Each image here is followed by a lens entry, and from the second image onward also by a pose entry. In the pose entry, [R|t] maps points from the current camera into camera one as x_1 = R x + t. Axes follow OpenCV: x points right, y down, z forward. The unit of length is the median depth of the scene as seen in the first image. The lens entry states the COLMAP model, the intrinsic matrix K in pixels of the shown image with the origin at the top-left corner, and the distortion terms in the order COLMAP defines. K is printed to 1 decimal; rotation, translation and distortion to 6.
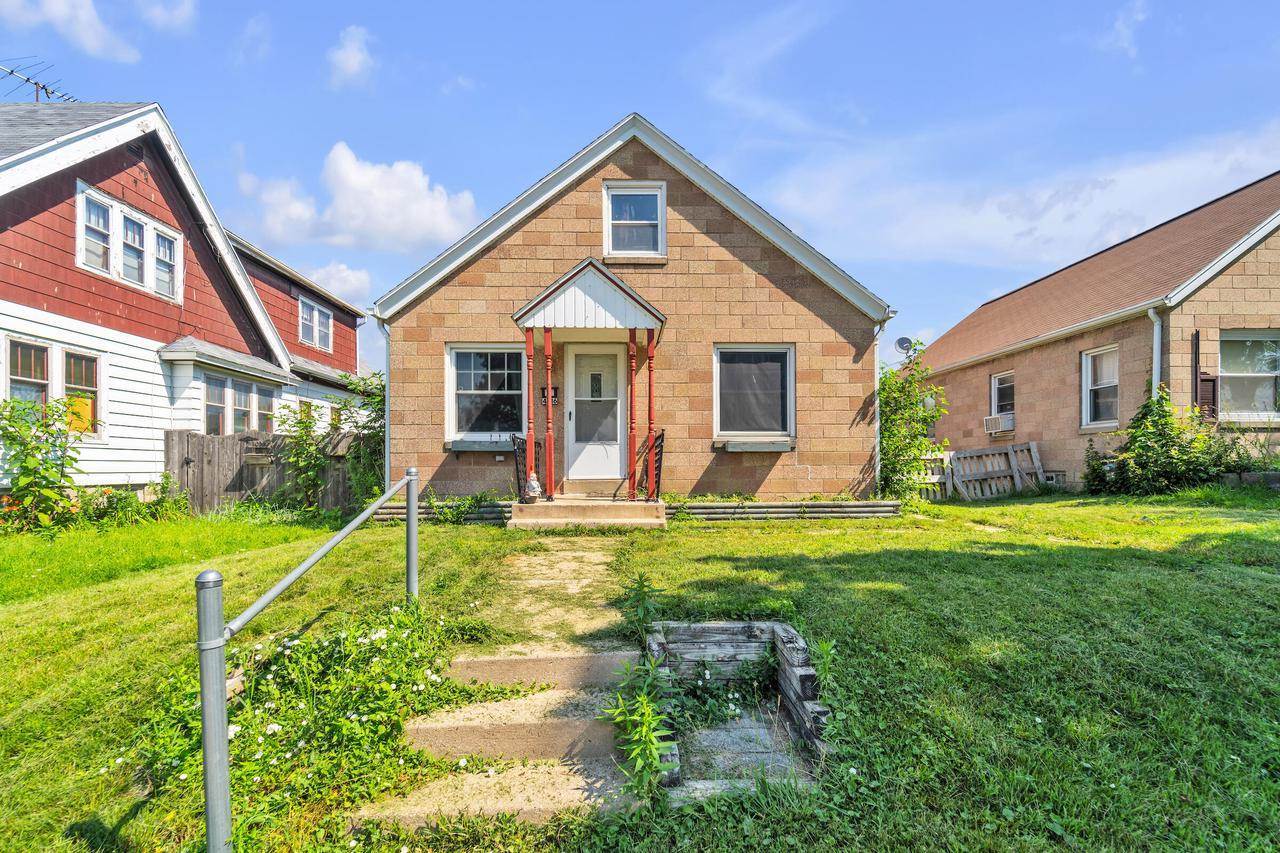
lens RADIAL K [[532.0, 0, 624.0], [0, 532.0, 440.7], [0, 0, 1]] dist [-0.000304, -0.000693]
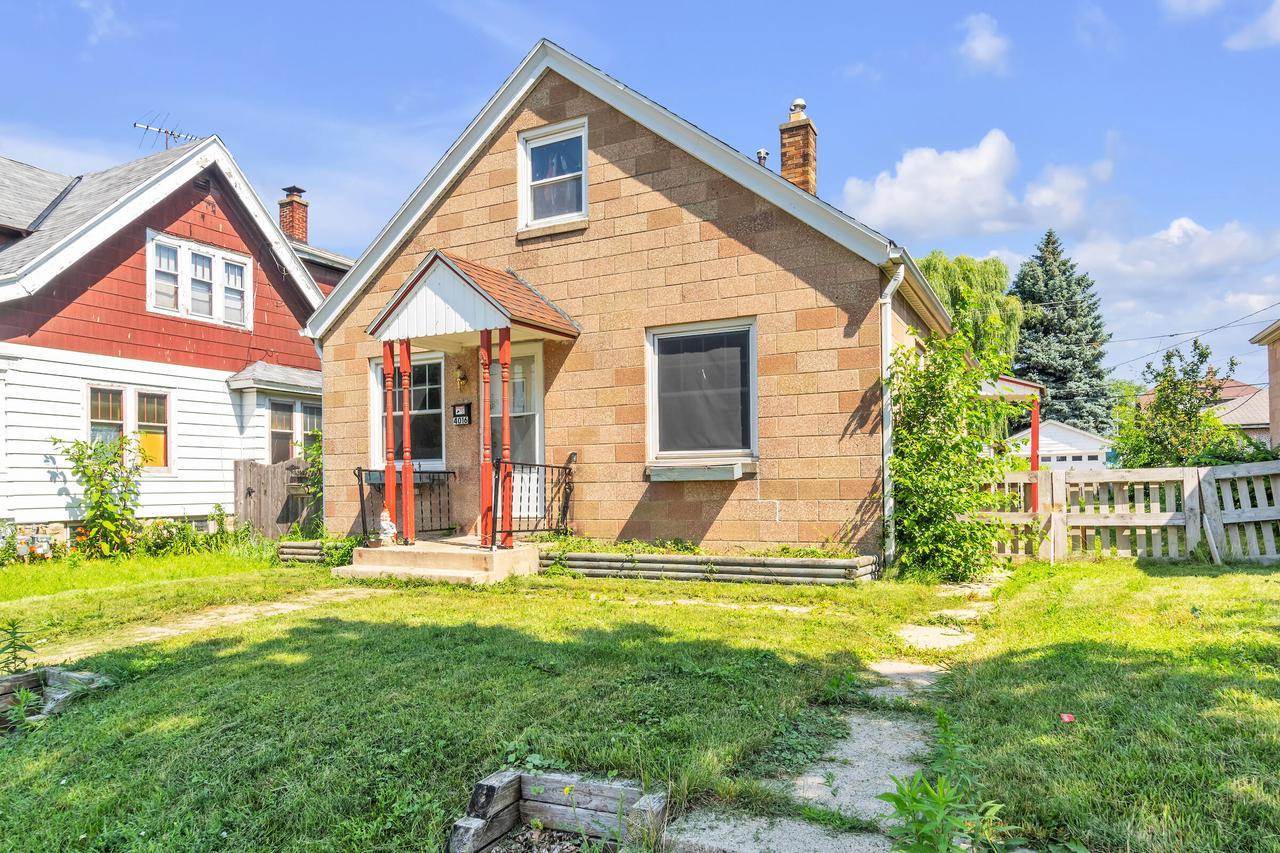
lens RADIAL K [[817.2, 0, 641.0], [0, 817.2, 433.4], [0, 0, 1]] dist [-0.000868, 0.002663]
pose [[0.878847, -0.037558, -0.475623, 0.672452], [0.033360, 0.999294, -0.017268, -0.023798], [0.475936, -0.000691, 0.879480, 0.032911]]
